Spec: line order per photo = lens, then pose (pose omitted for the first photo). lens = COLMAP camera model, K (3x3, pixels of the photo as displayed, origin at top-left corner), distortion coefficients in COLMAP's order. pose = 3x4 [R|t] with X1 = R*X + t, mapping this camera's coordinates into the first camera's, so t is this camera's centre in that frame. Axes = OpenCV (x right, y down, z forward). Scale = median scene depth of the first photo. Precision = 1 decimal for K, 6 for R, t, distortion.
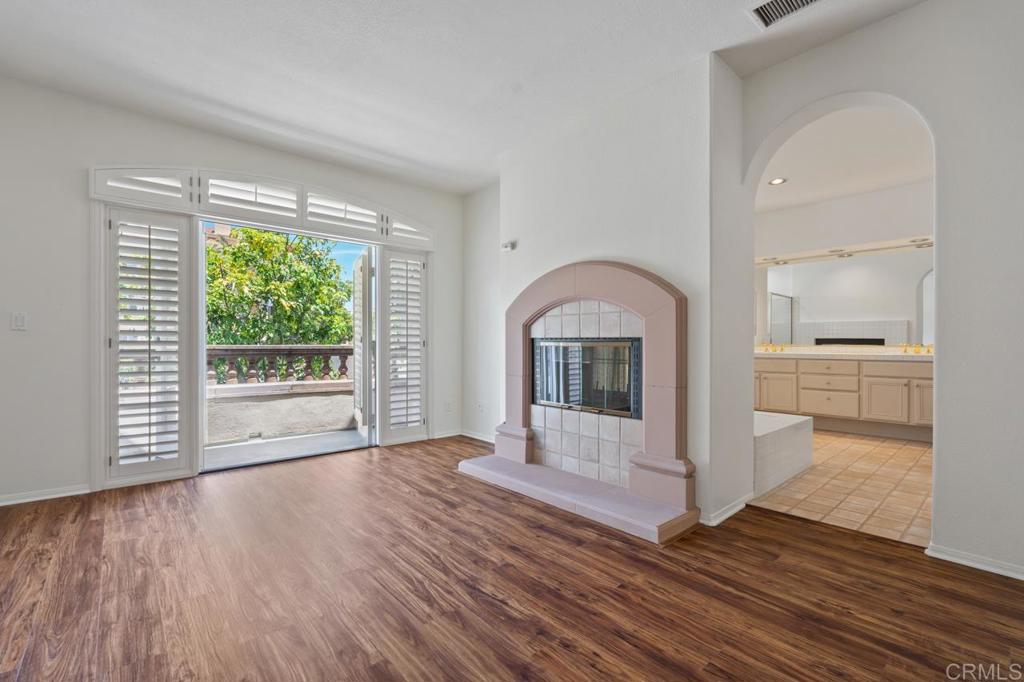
lens RADIAL K [[454.7, 0, 512.1], [0, 454.7, 344.1], [0, 0, 1]] dist [-0.004116, -0.000841]
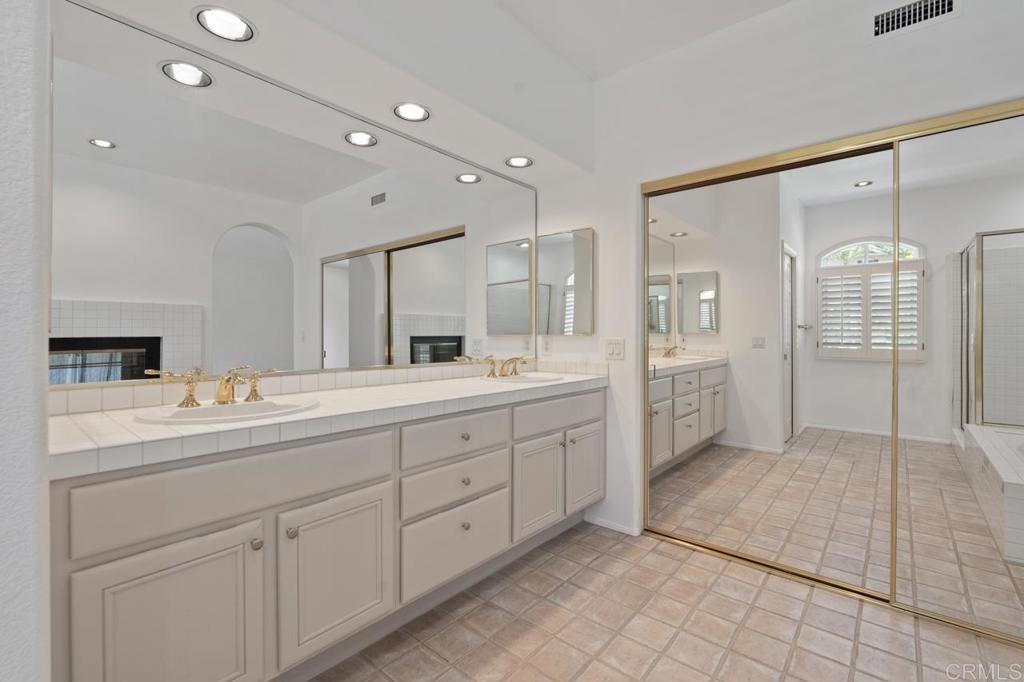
lens RADIAL K [[454.7, 0, 511.3], [0, 454.7, 336.2], [0, 0, 1]] dist [-0.004116, -0.000841]
pose [[-0.139481, -0.006319, 0.990205, 0.357417], [-0.001844, 0.999980, 0.006122, -0.024943], [-0.990223, -0.000972, -0.139490, 1.013808]]
